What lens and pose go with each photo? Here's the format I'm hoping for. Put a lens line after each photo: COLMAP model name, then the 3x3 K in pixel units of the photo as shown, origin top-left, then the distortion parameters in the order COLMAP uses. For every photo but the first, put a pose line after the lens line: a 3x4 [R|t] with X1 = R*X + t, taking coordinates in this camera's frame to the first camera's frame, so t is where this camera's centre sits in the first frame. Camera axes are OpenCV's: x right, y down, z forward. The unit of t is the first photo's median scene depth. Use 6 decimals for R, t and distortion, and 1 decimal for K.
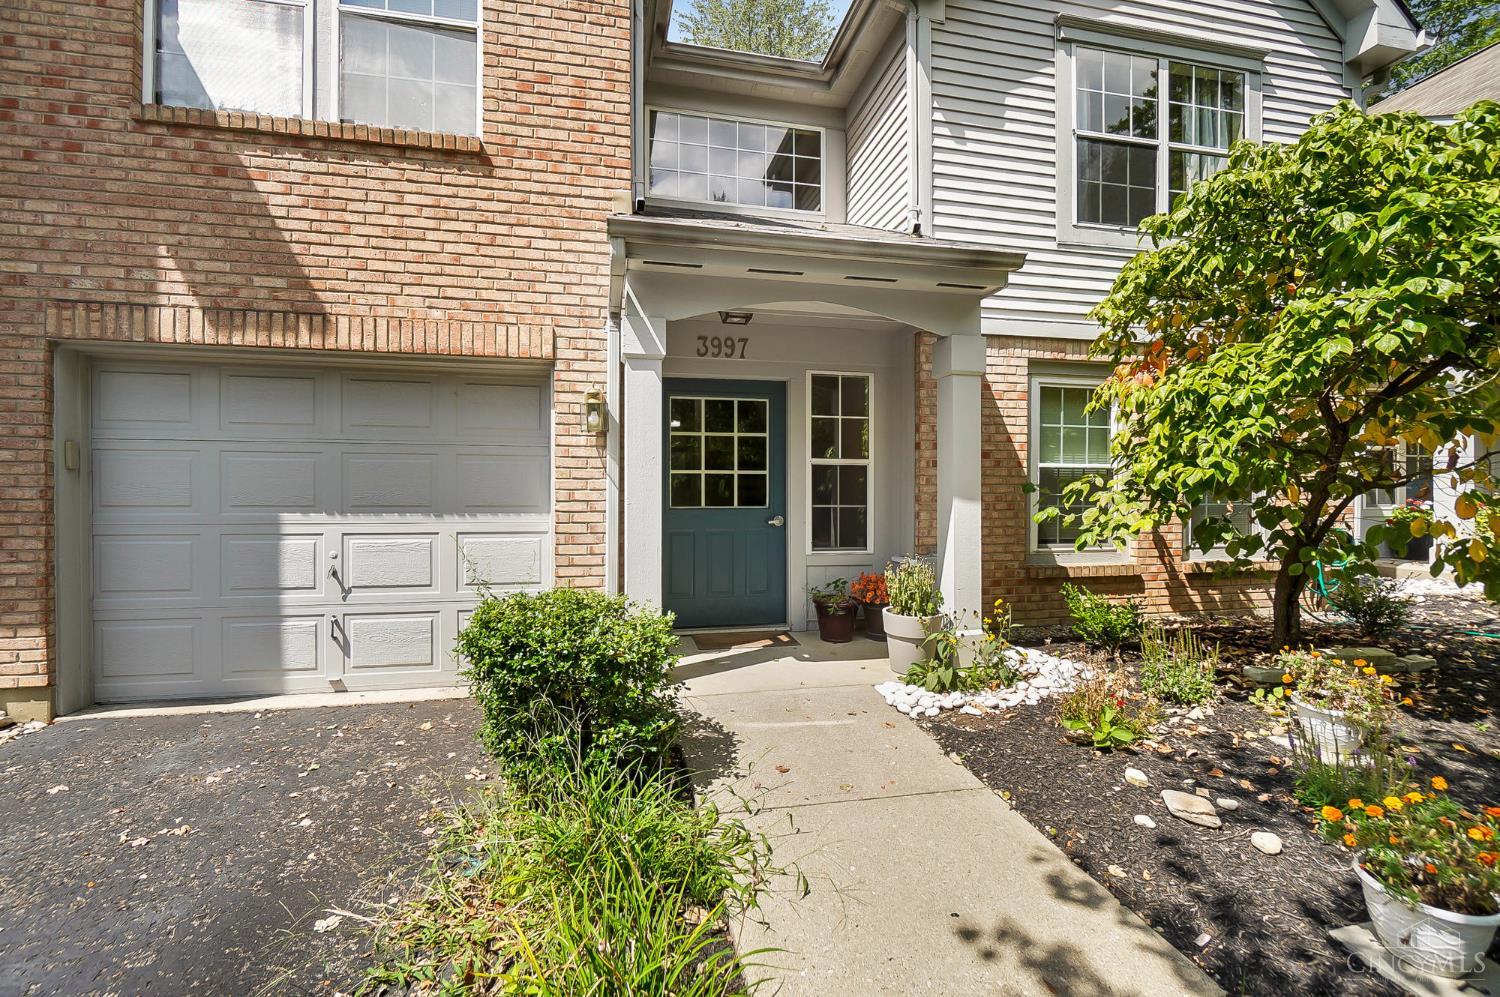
lens RADIAL K [[641.8, 0, 730.5], [0, 641.8, 494.3], [0, 0, 1]] dist [-0.001880, -0.000140]
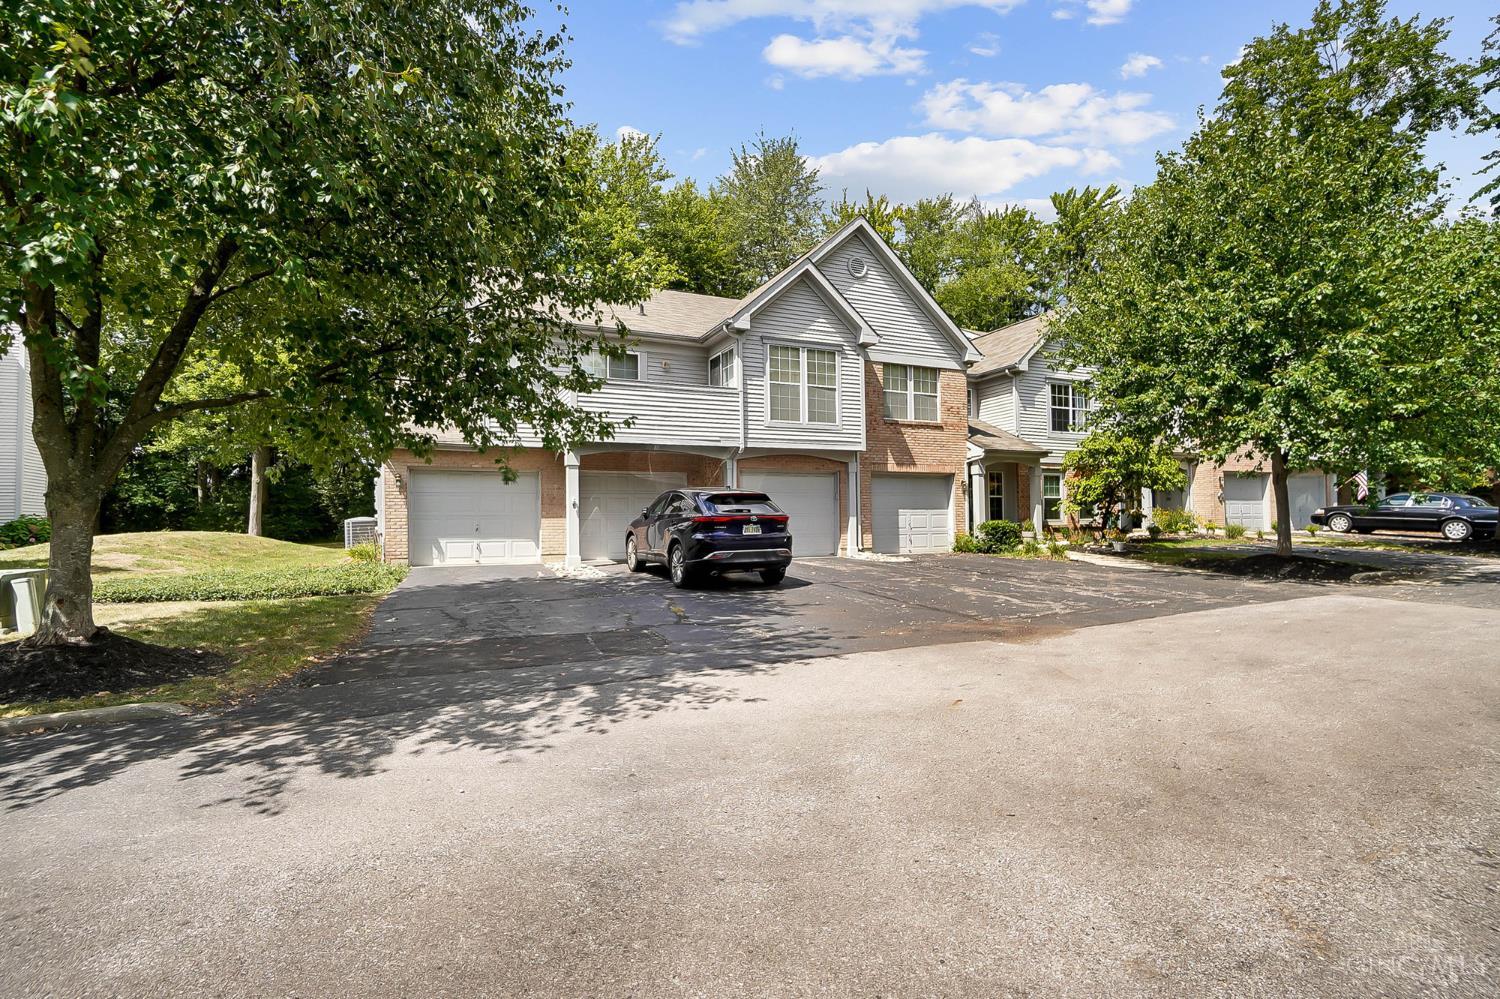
lens RADIAL K [[665.5, 0, 750.0], [0, 665.5, 499.5], [0, 0, 1]] dist [-0.001414, -0.000160]
pose [[0.971132, -0.005932, 0.238470, -2.694614], [0.013102, 0.999508, -0.028491, 0.068350], [-0.238183, 0.030793, 0.970732, -2.992383]]
